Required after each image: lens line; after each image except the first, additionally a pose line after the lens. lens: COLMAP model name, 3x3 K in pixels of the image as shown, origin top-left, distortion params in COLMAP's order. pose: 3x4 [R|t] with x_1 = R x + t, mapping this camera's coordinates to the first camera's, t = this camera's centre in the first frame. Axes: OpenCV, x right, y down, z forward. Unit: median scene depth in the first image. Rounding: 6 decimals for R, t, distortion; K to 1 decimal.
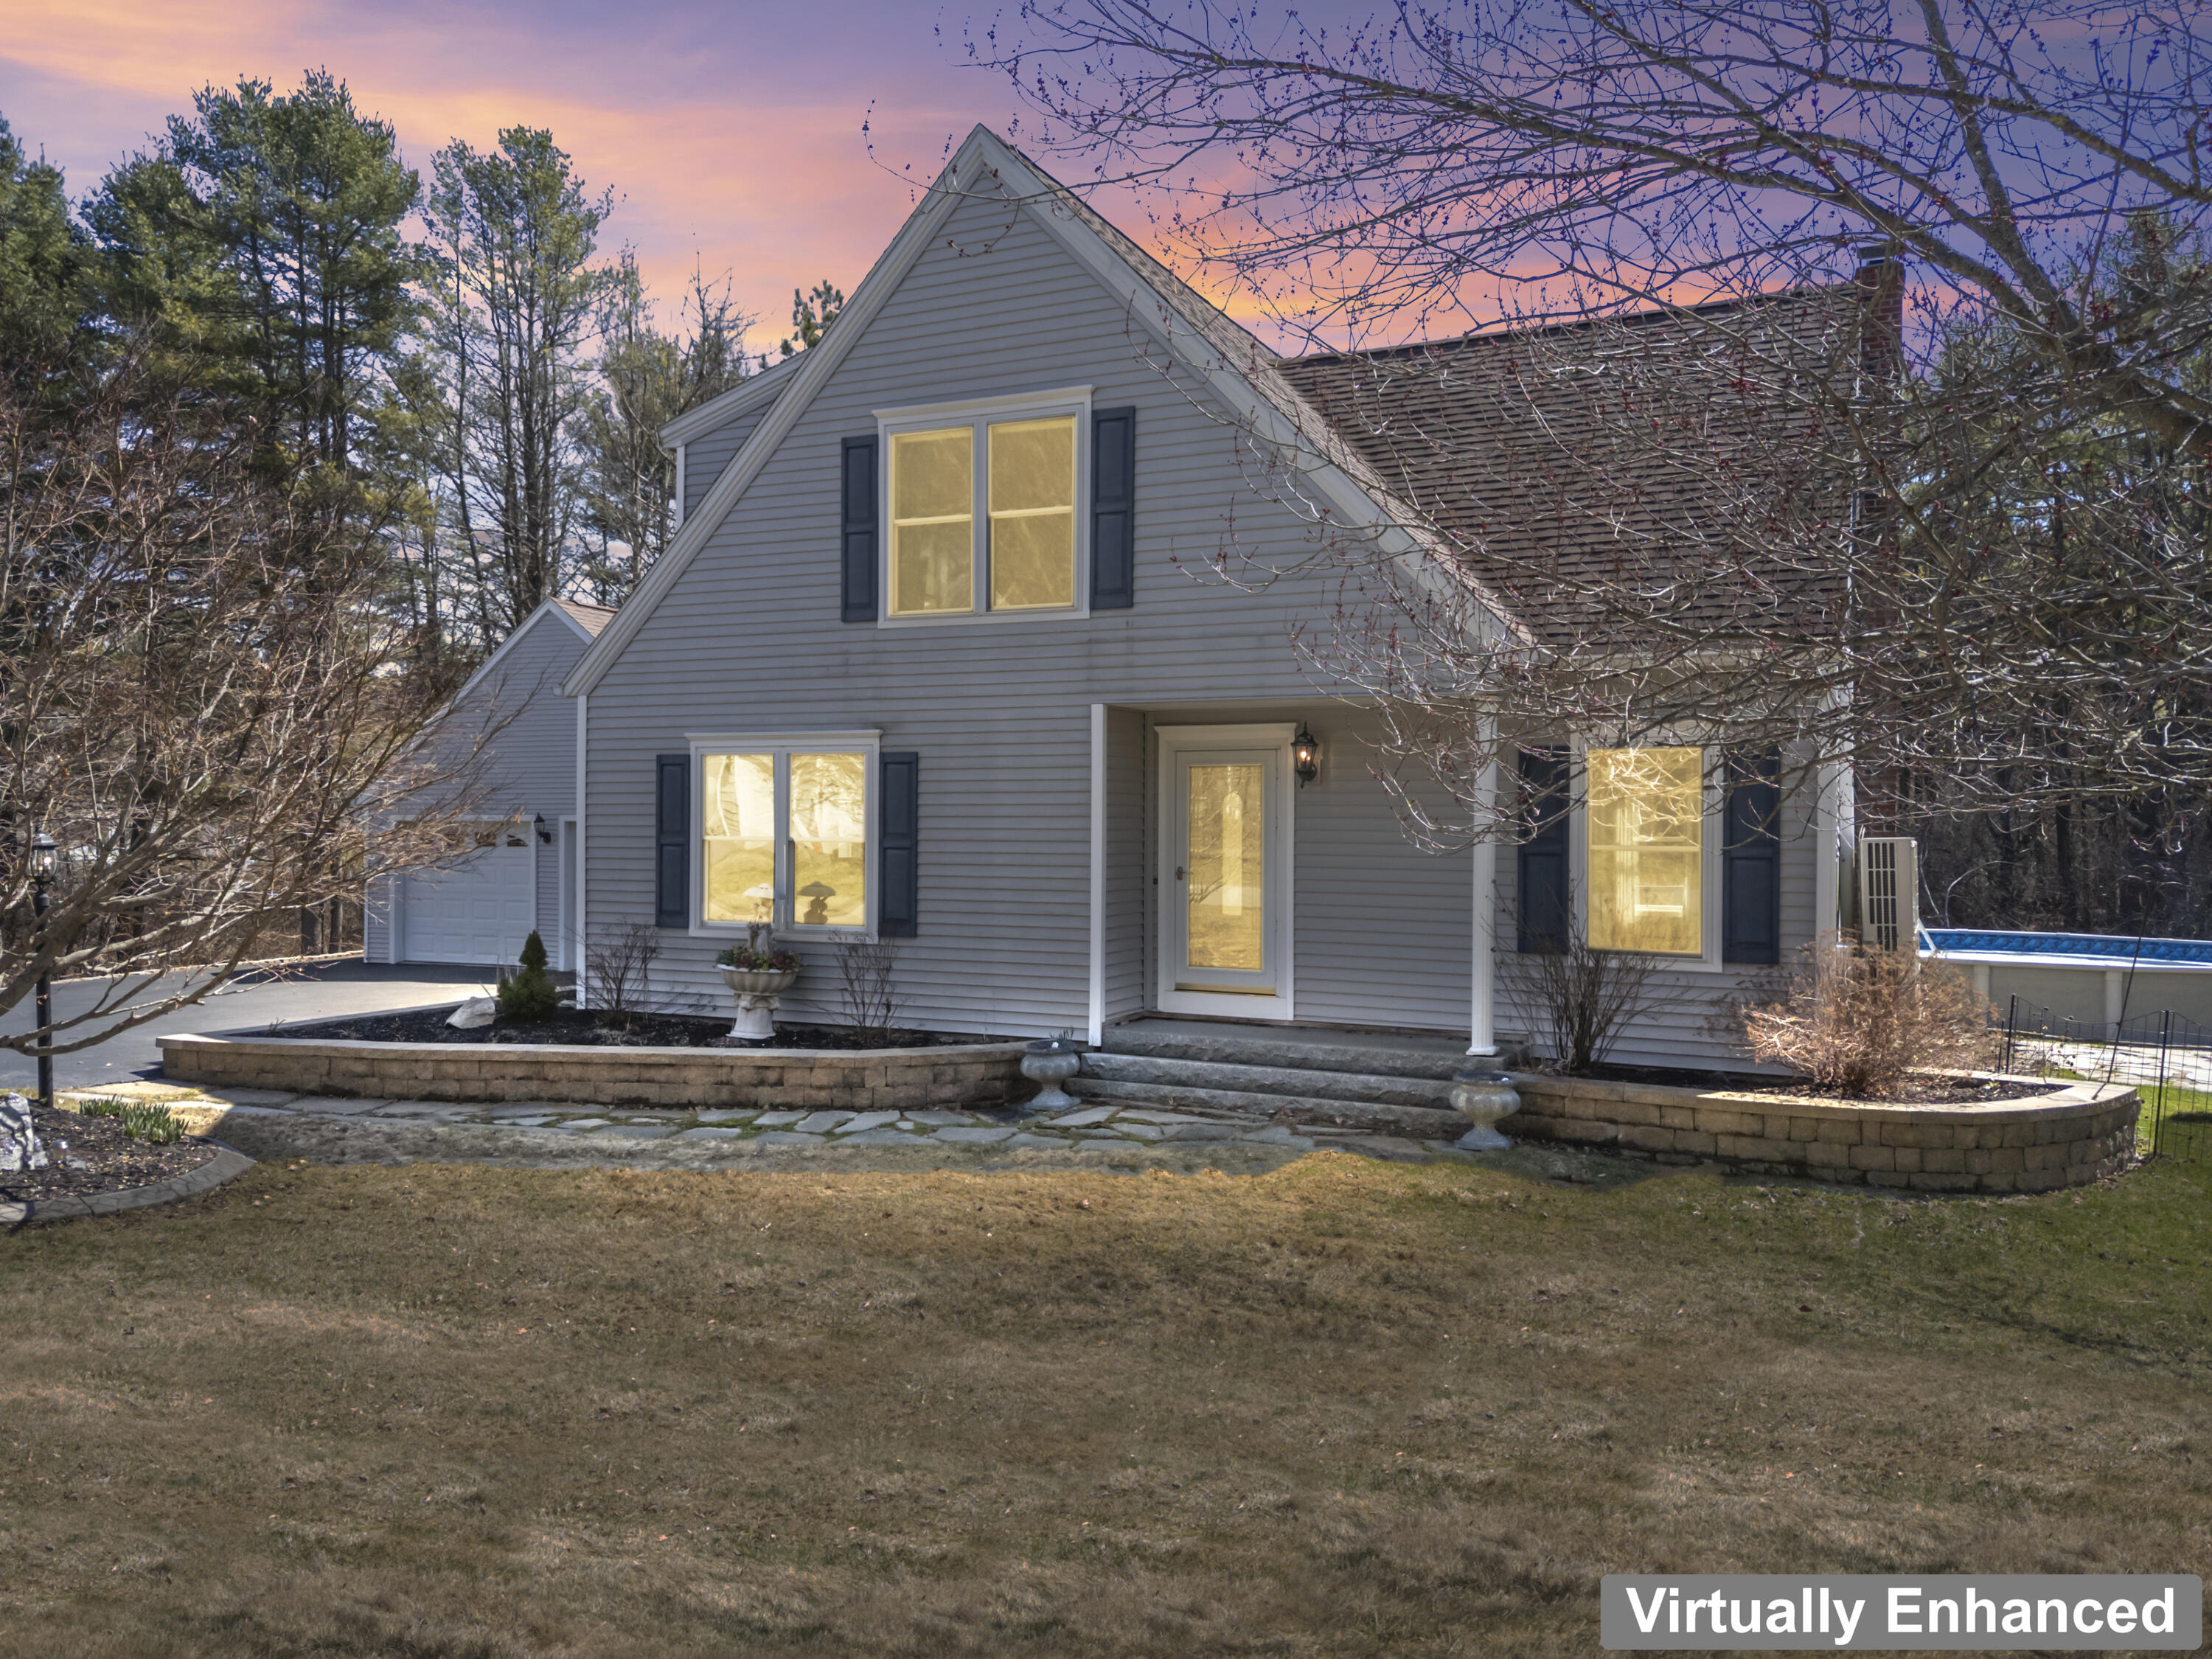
lens RADIAL K [[1625.9, 0, 1108.9], [0, 1625.9, 825.8], [0, 0, 1]] dist [0.061653, -0.057167]
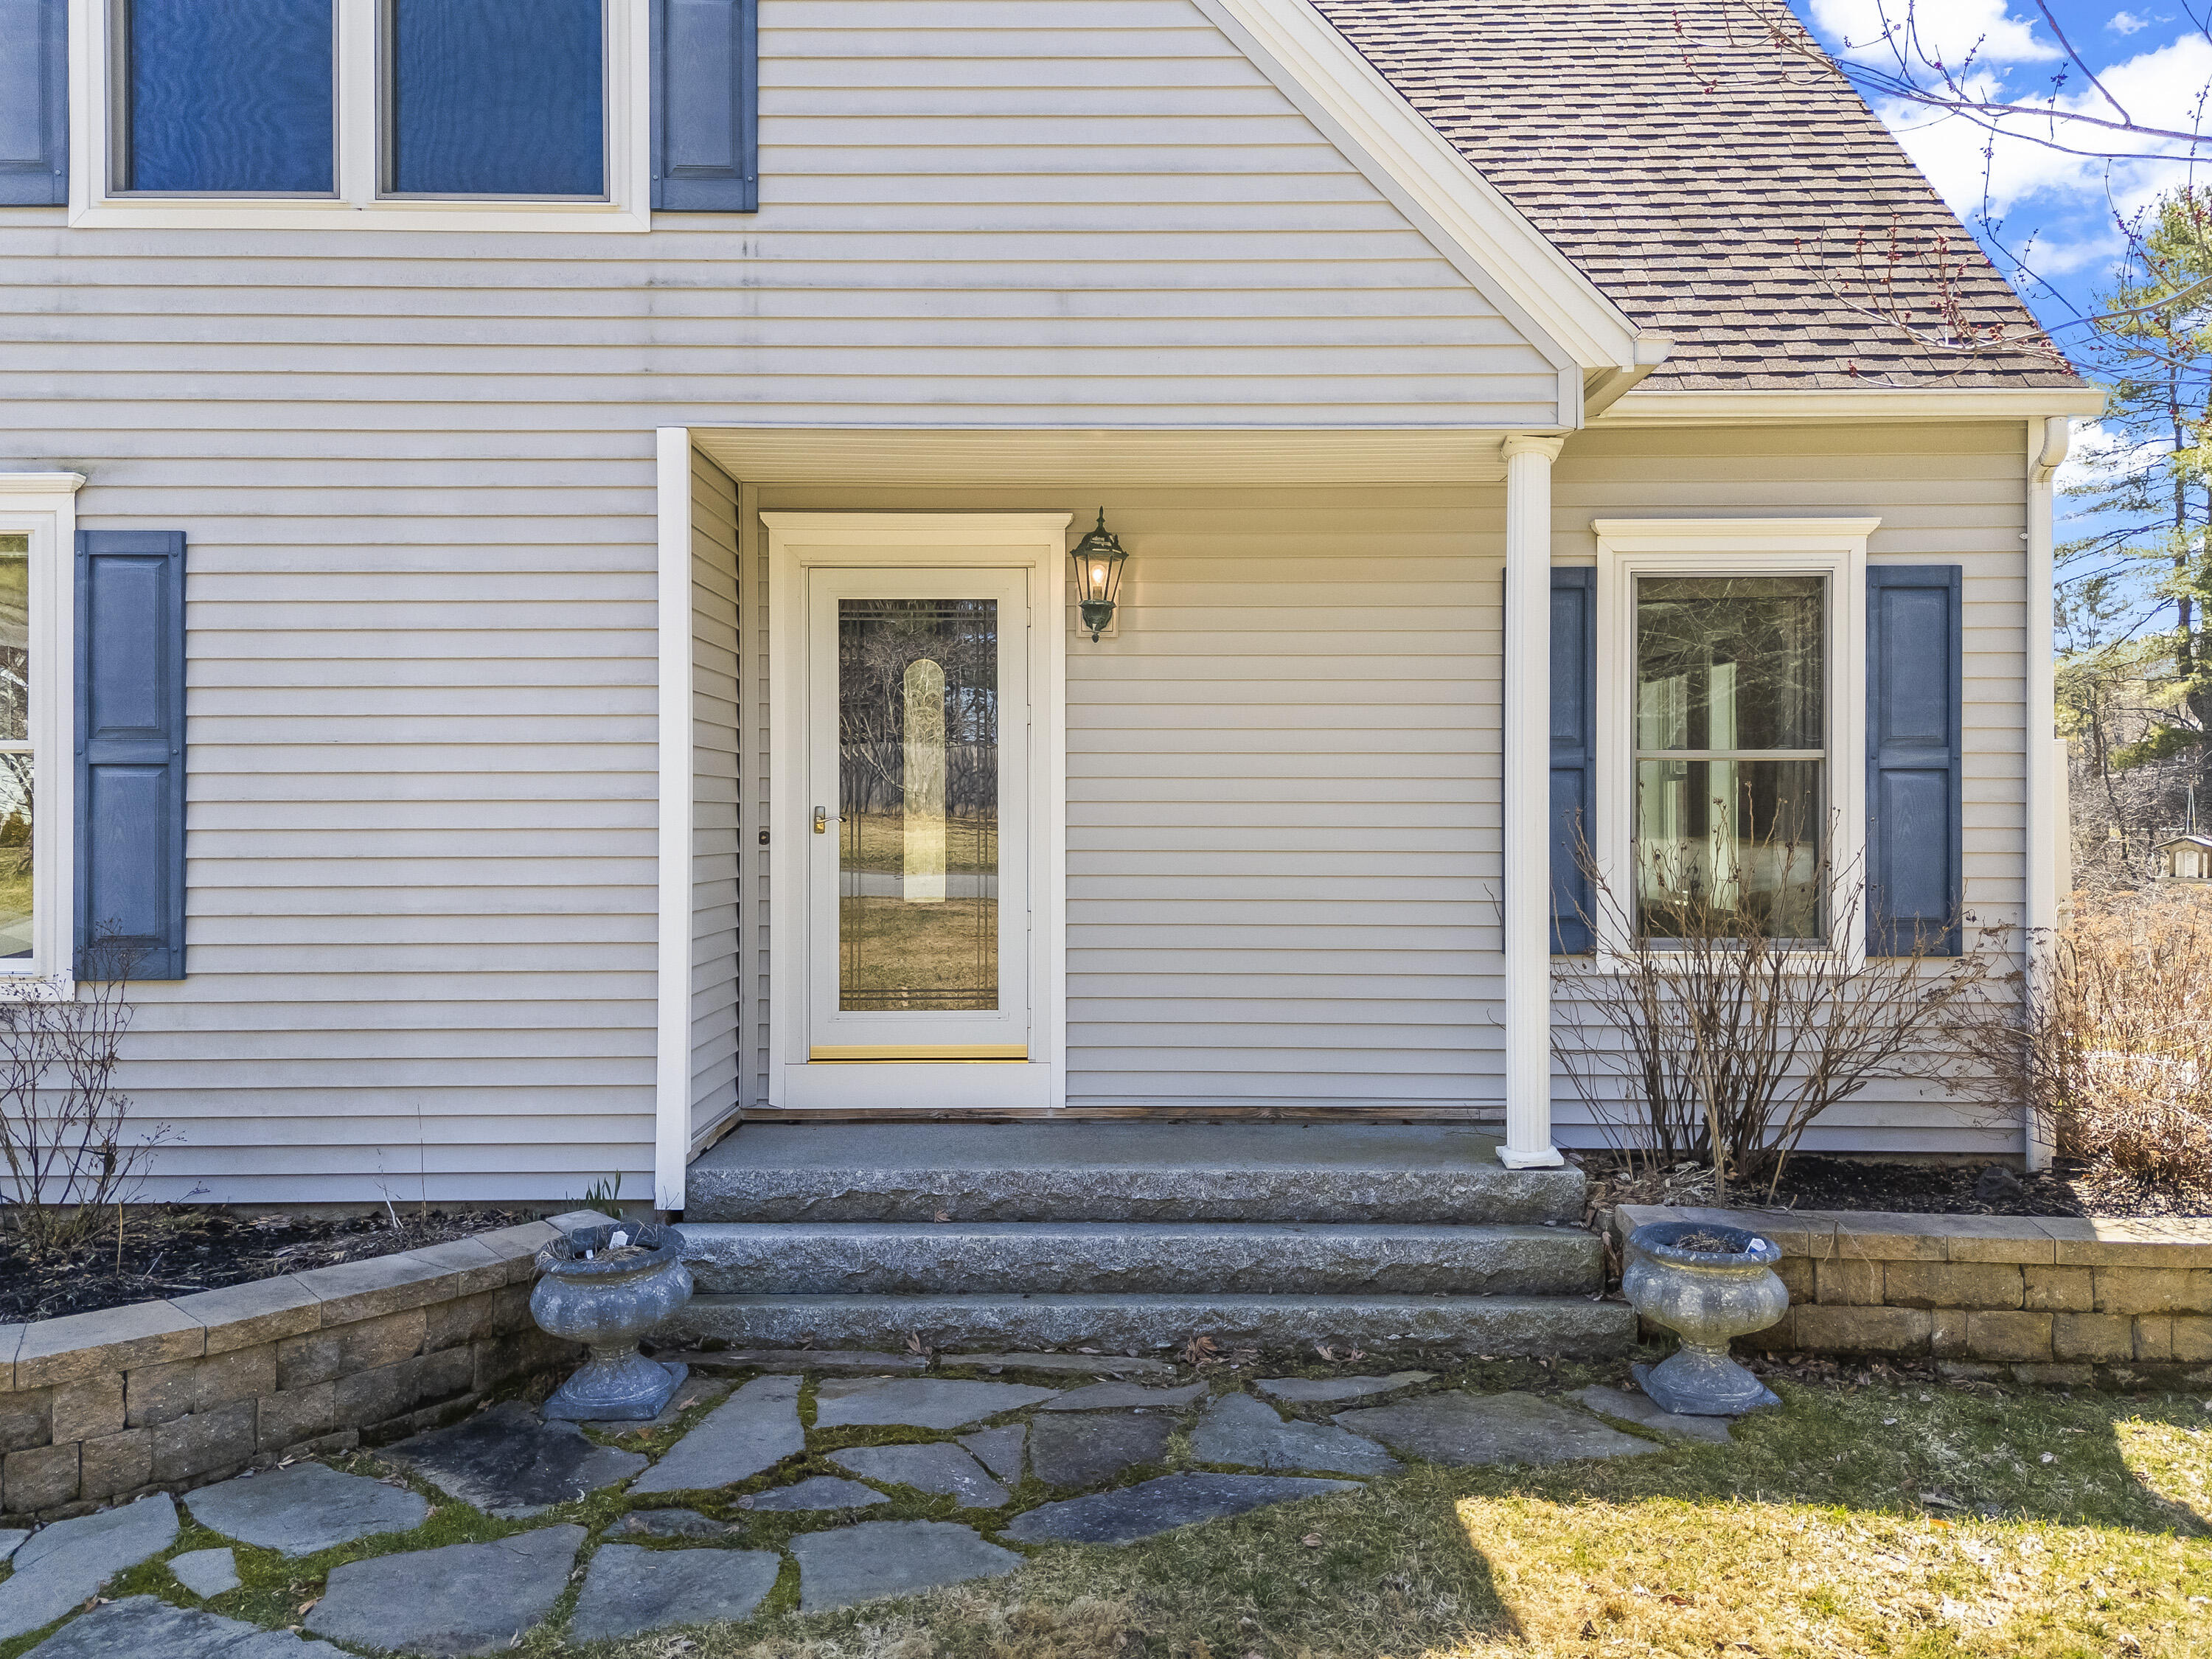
lens RADIAL K [[1625.9, 0, 1113.9], [0, 1625.9, 826.8], [0, 0, 1]] dist [0.061653, -0.057167]
pose [[0.905171, -0.007521, 0.424981, -0.090845], [0.007676, 0.999970, 0.001348, 0.033891], [-0.424978, 0.002041, 0.905201, 0.571008]]
